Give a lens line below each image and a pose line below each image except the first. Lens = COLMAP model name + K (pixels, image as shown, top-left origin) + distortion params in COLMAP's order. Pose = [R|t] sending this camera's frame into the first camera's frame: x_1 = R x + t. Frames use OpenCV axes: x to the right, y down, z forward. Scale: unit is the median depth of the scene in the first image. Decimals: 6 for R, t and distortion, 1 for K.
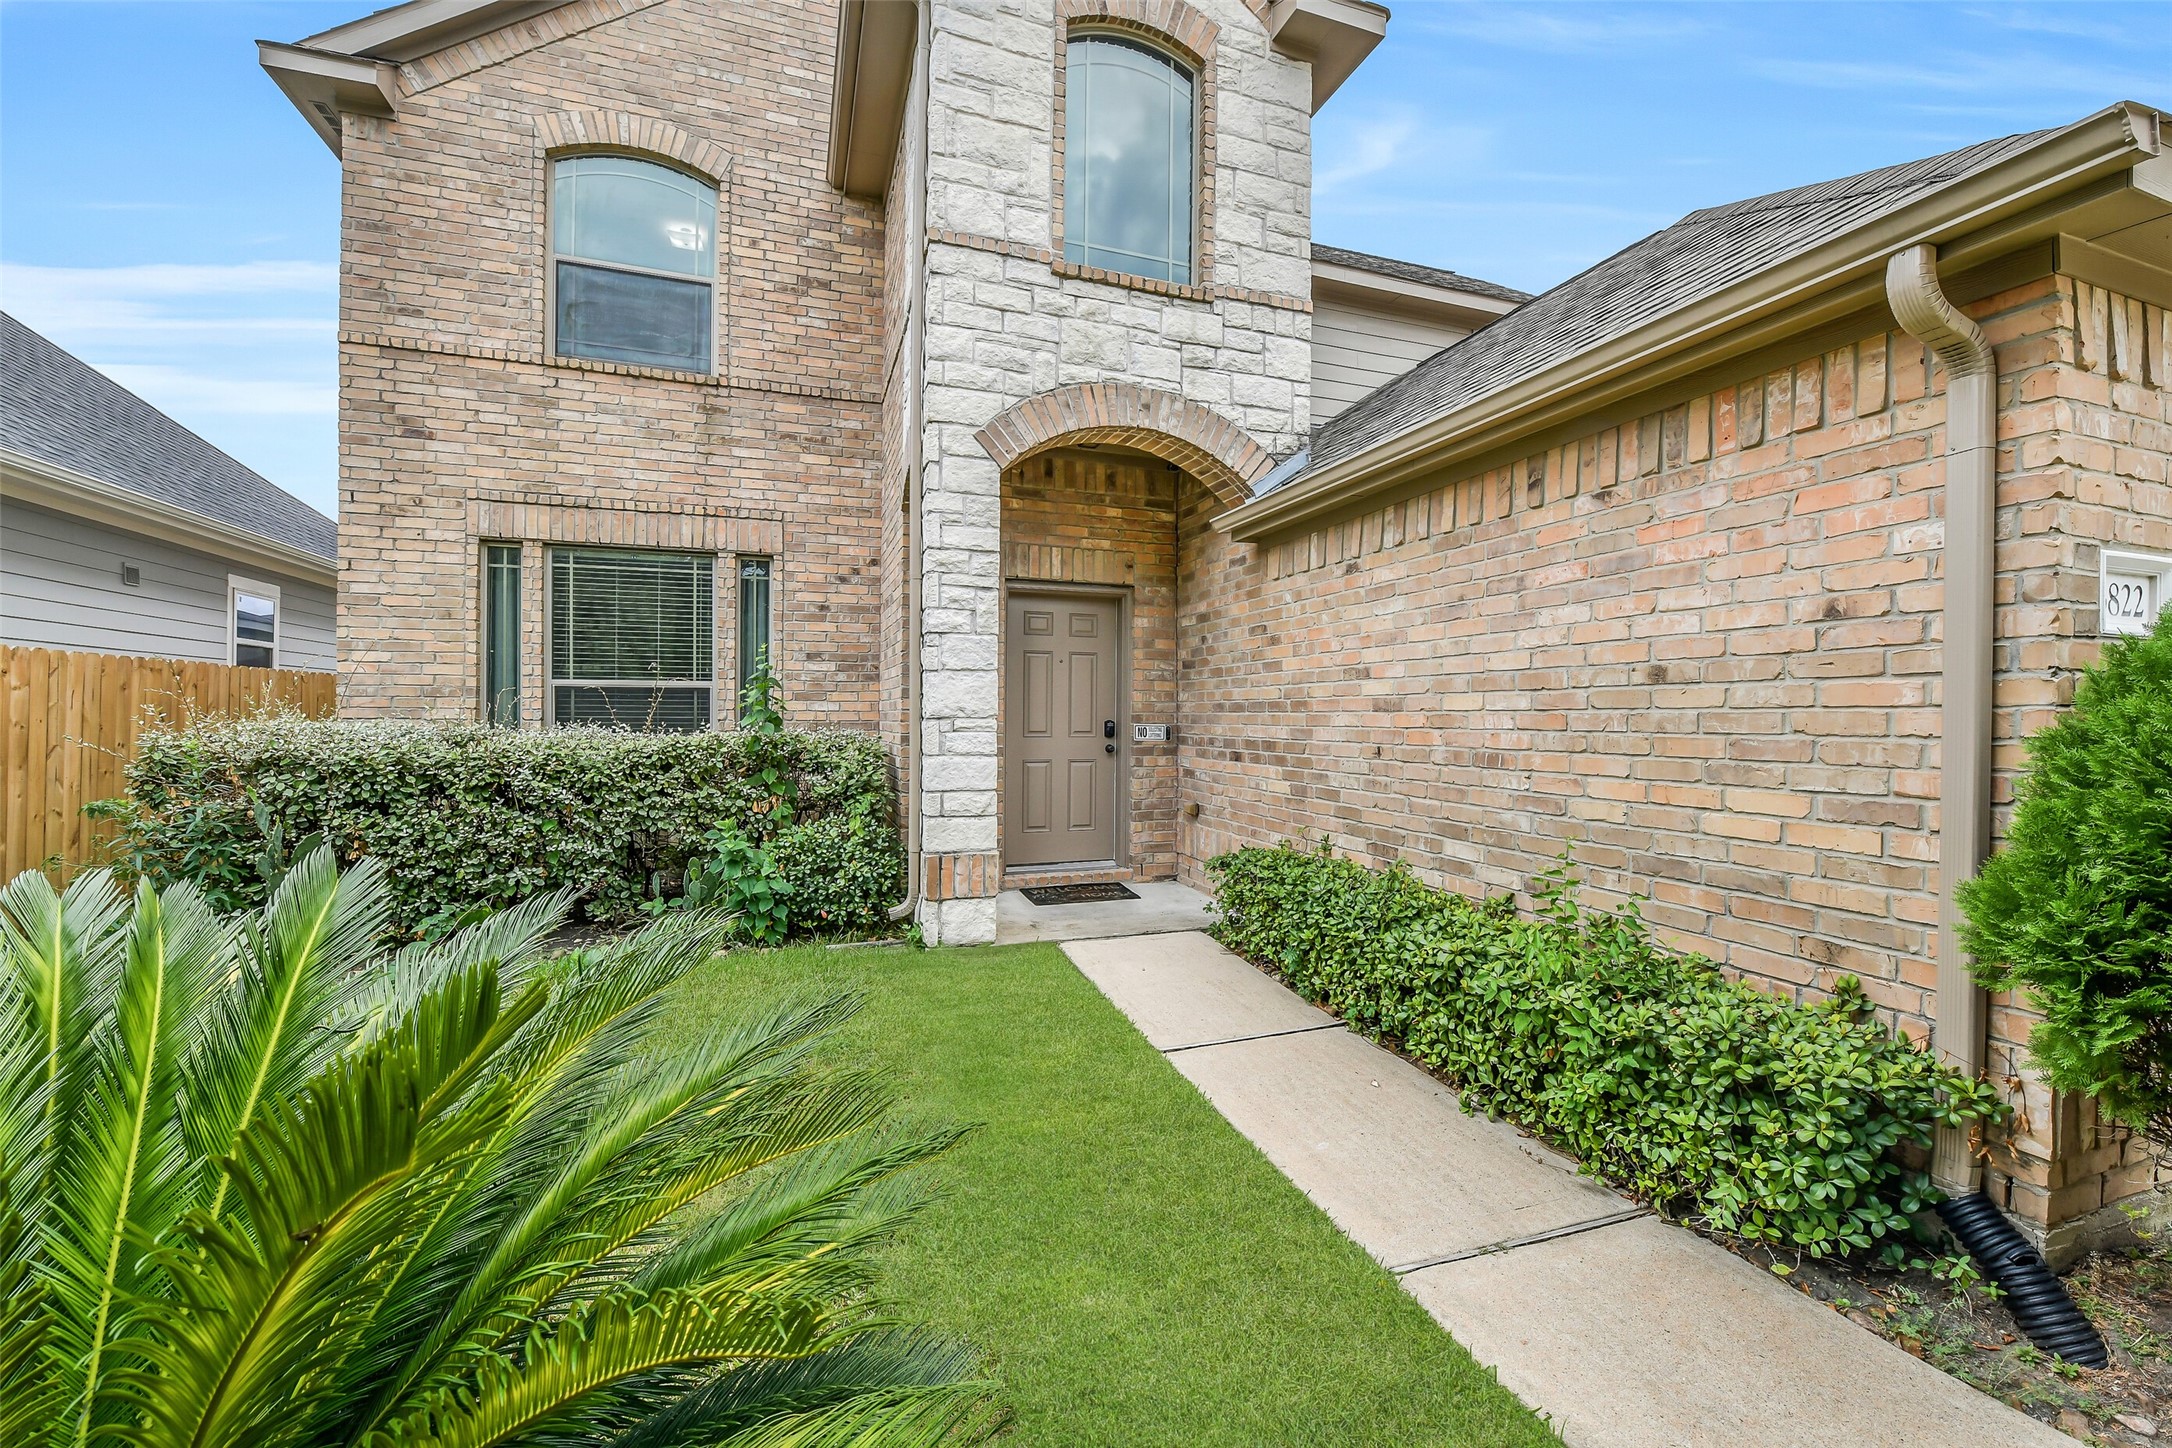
lens RADIAL K [[870.9, 0, 1080.5], [0, 870.9, 714.5], [0, 0, 1]] dist [-0.001563, -0.001219]
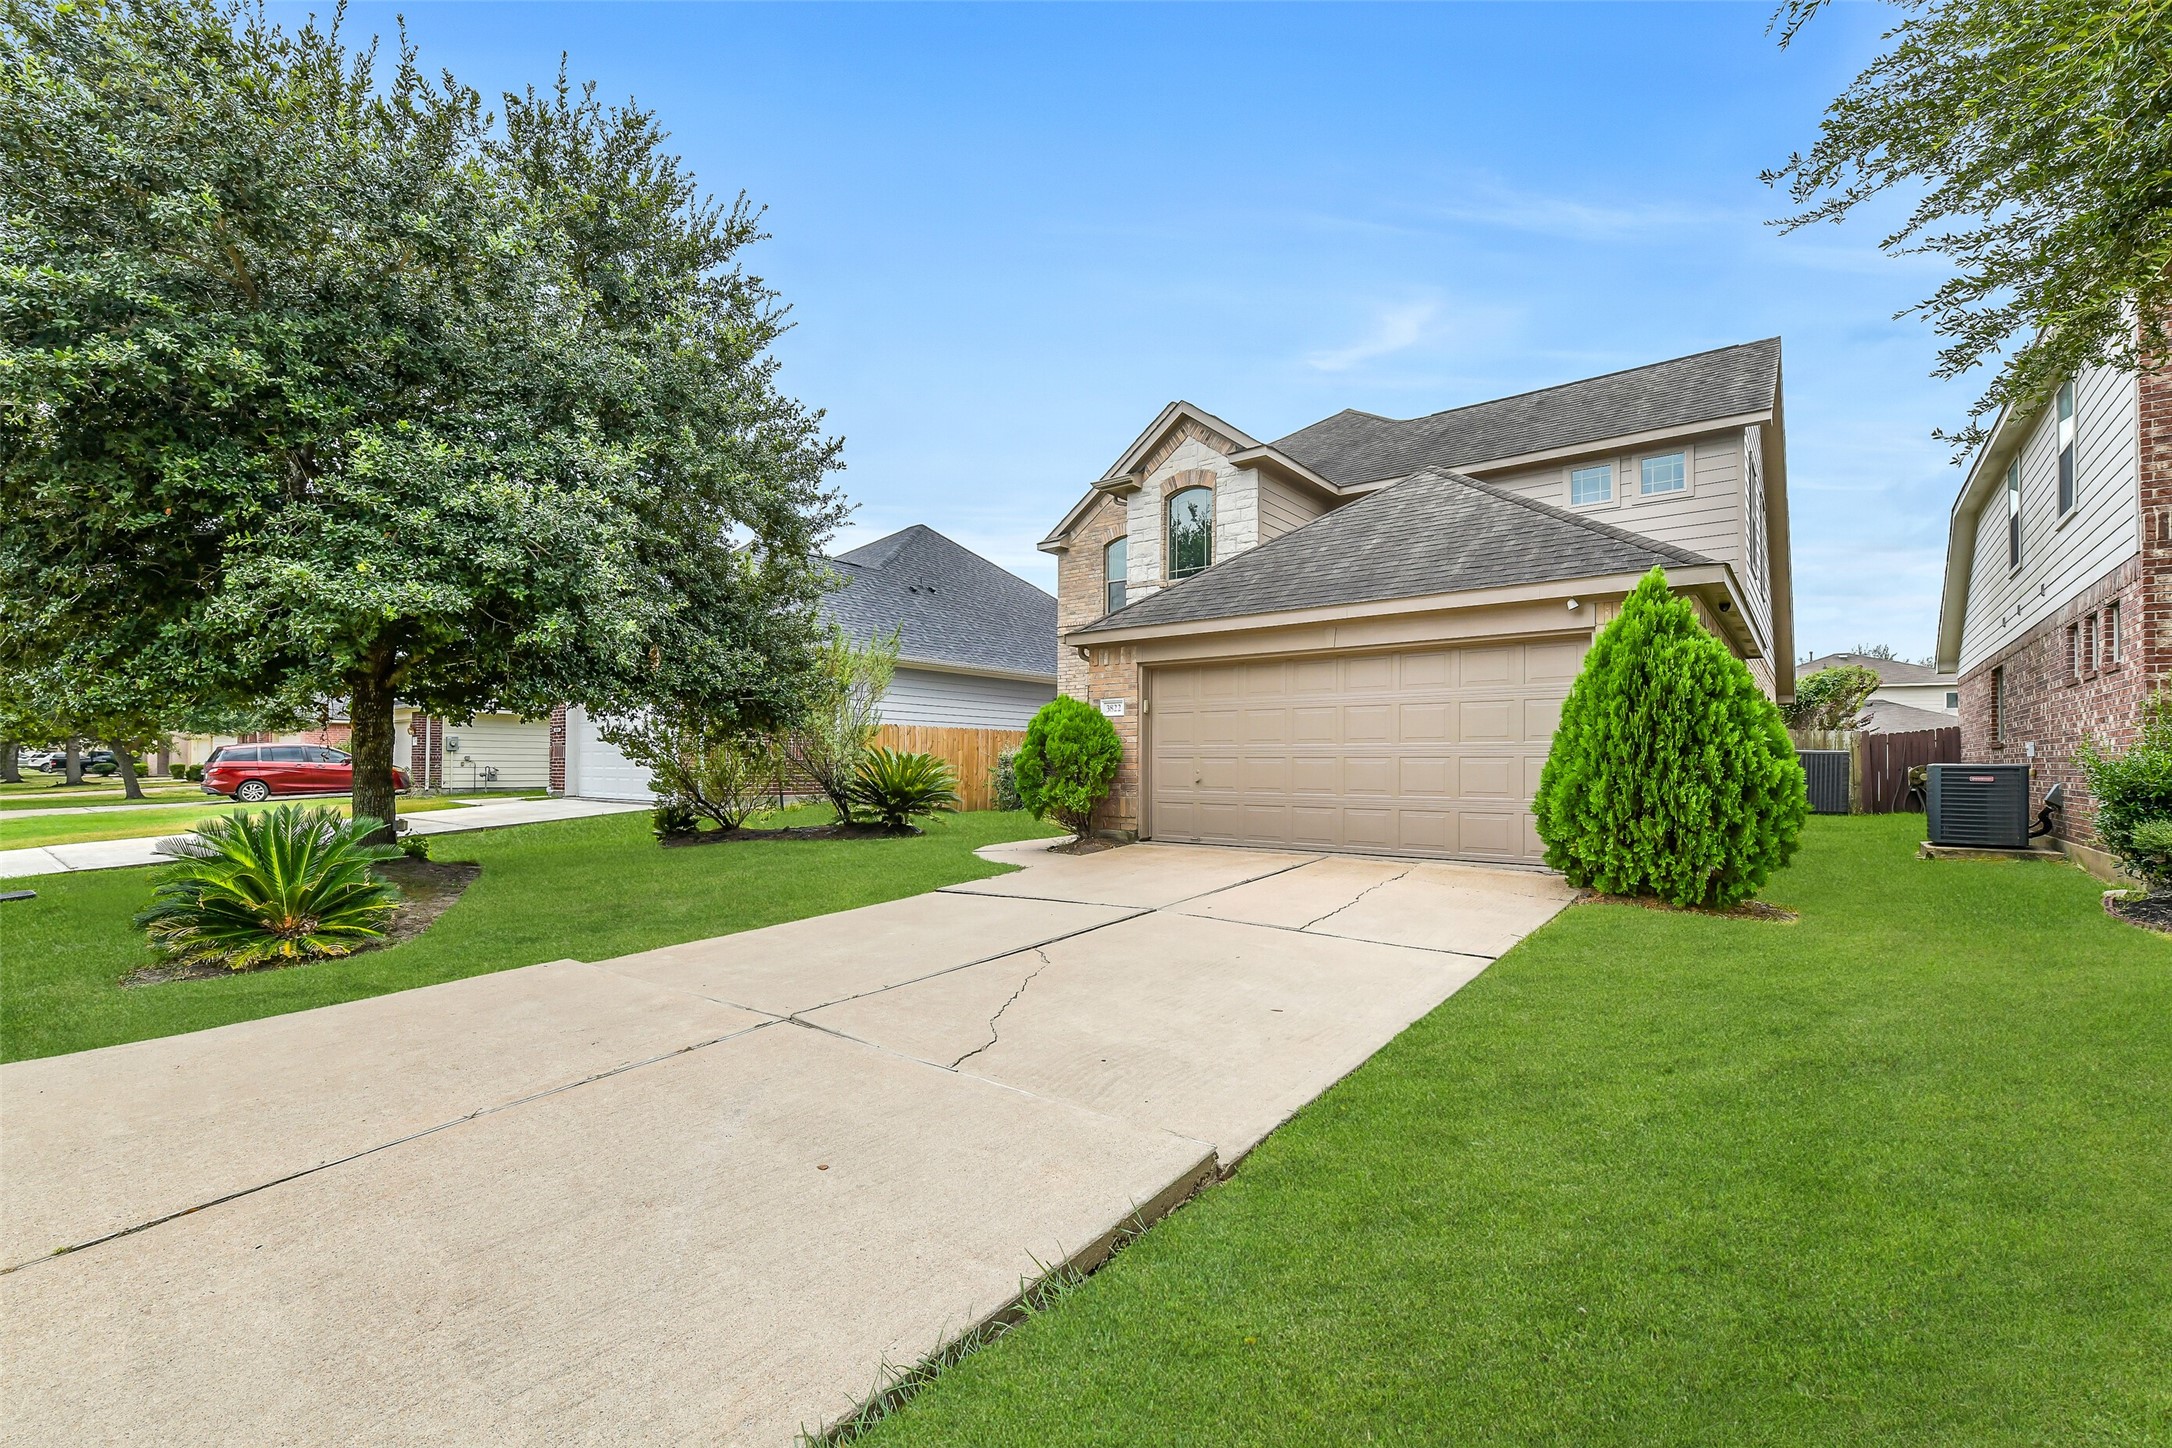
lens RADIAL K [[922.8, 0, 1090.2], [0, 922.8, 735.9], [0, 0, 1]] dist [-0.003572, -0.000497]
pose [[0.549171, -0.030151, -0.835166, 1.921764], [0.004120, 0.999434, -0.033372, 0.068169], [0.835700, 0.014887, 0.548985, -0.696791]]
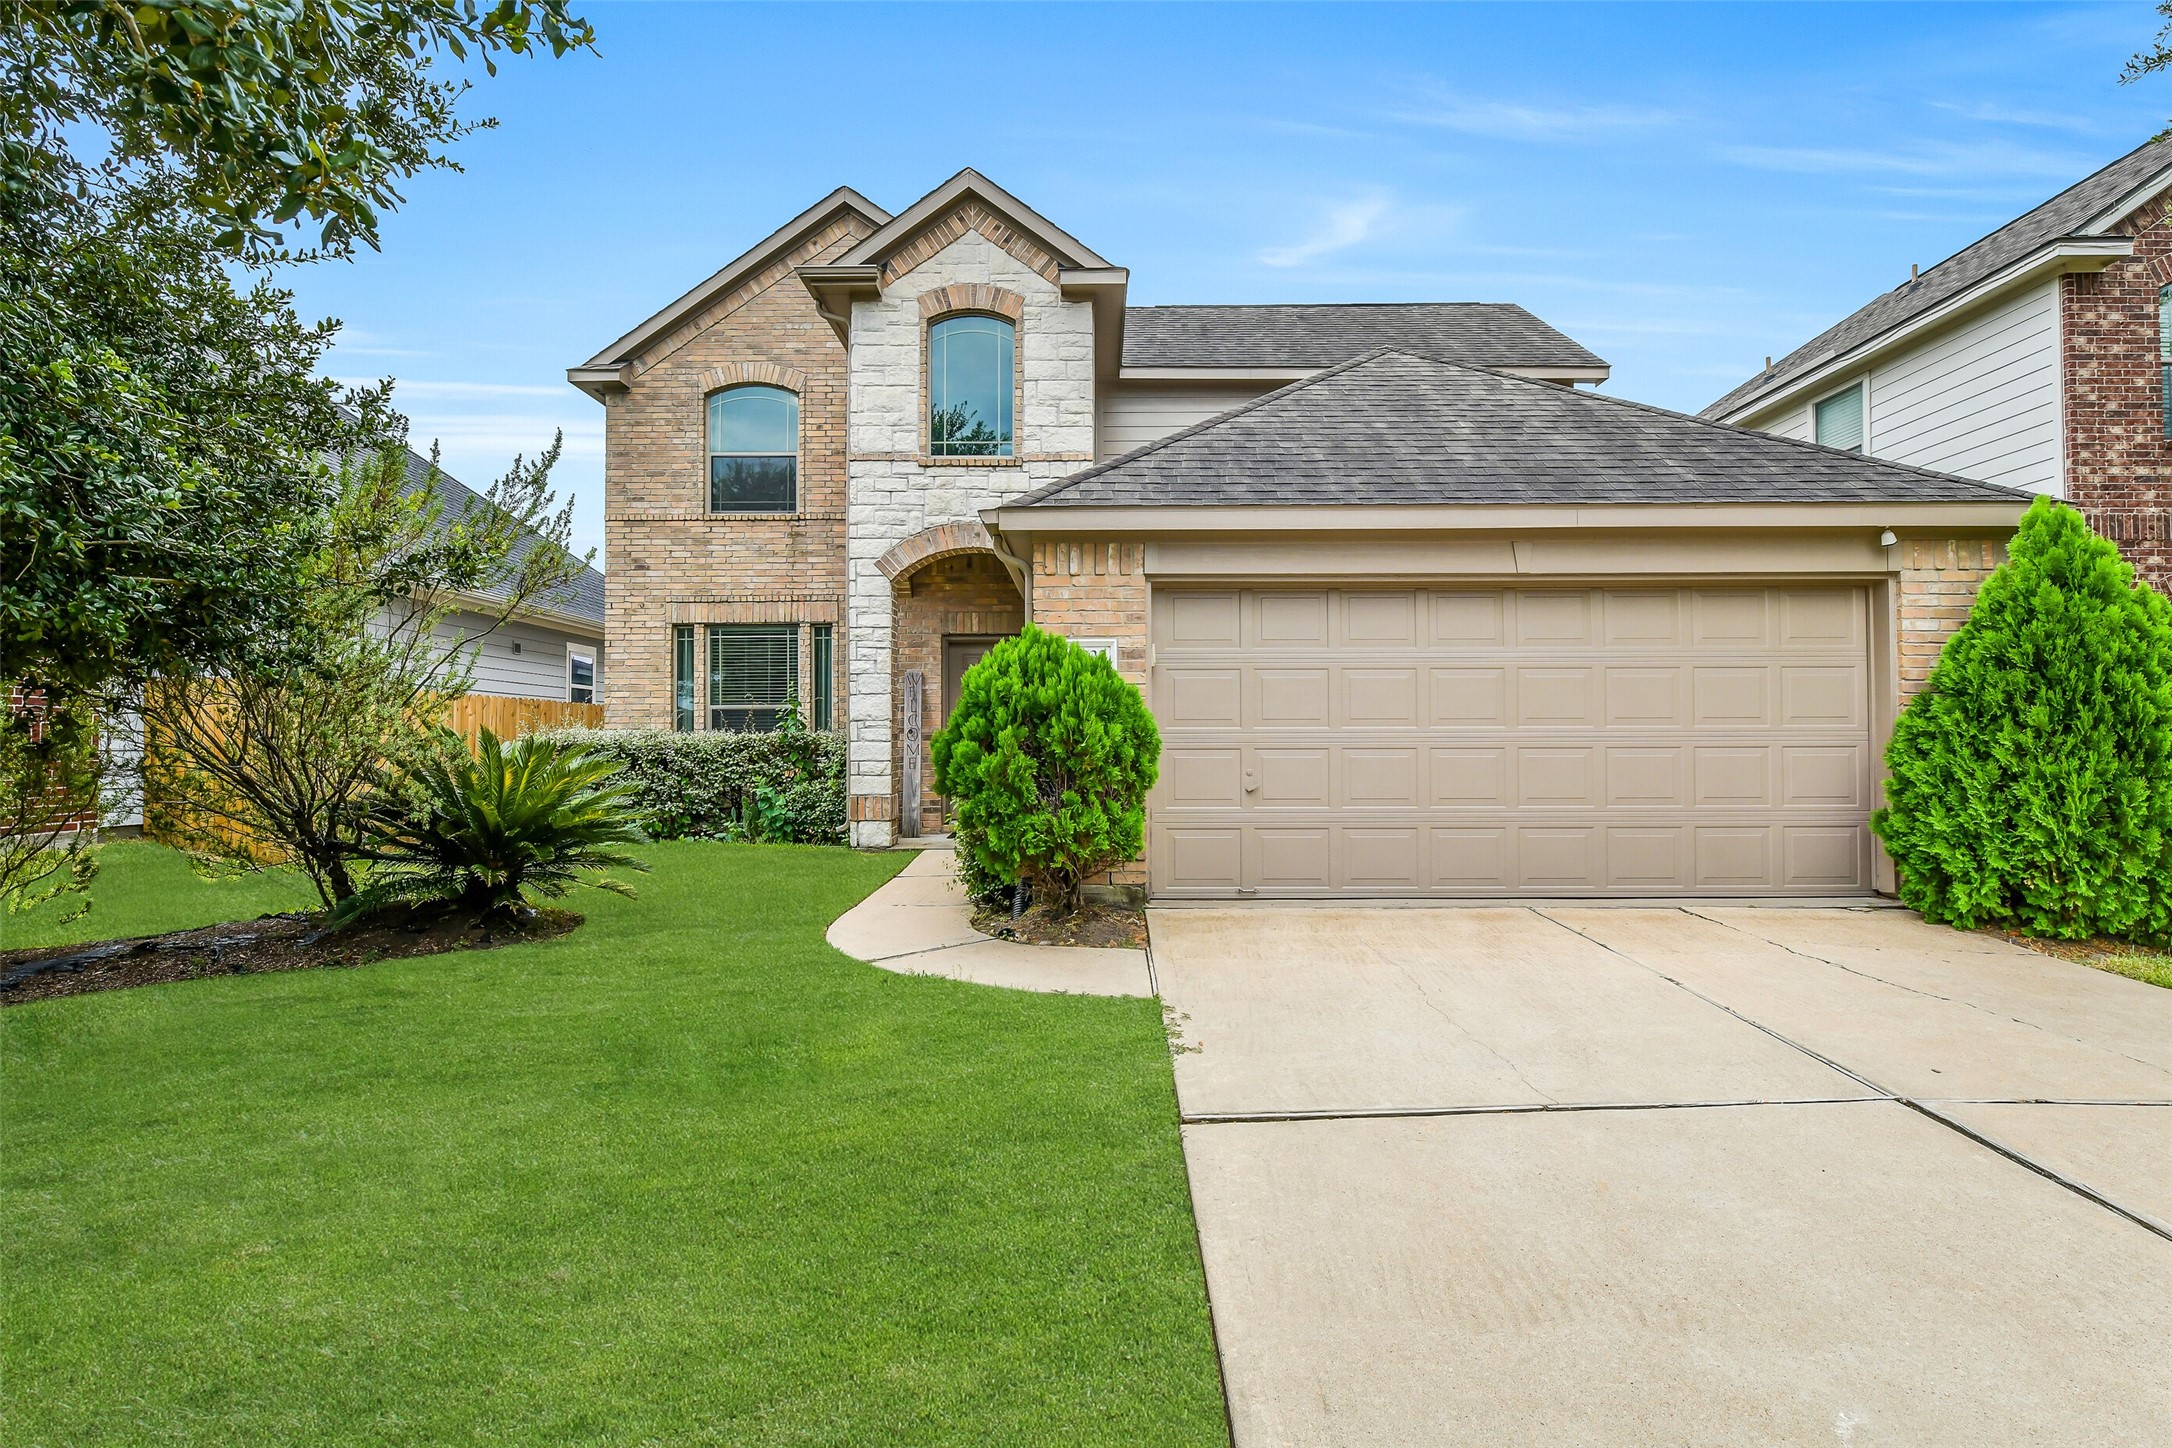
lens RADIAL K [[1033.0, 0, 1085.4], [0, 1033.0, 727.7], [0, 0, 1]] dist [0.000173, 0.000249]
pose [[0.944368, -0.015025, -0.328548, 0.776644], [0.010533, 0.999825, -0.015447, 0.044493], [0.328723, 0.011128, 0.944361, -0.685611]]
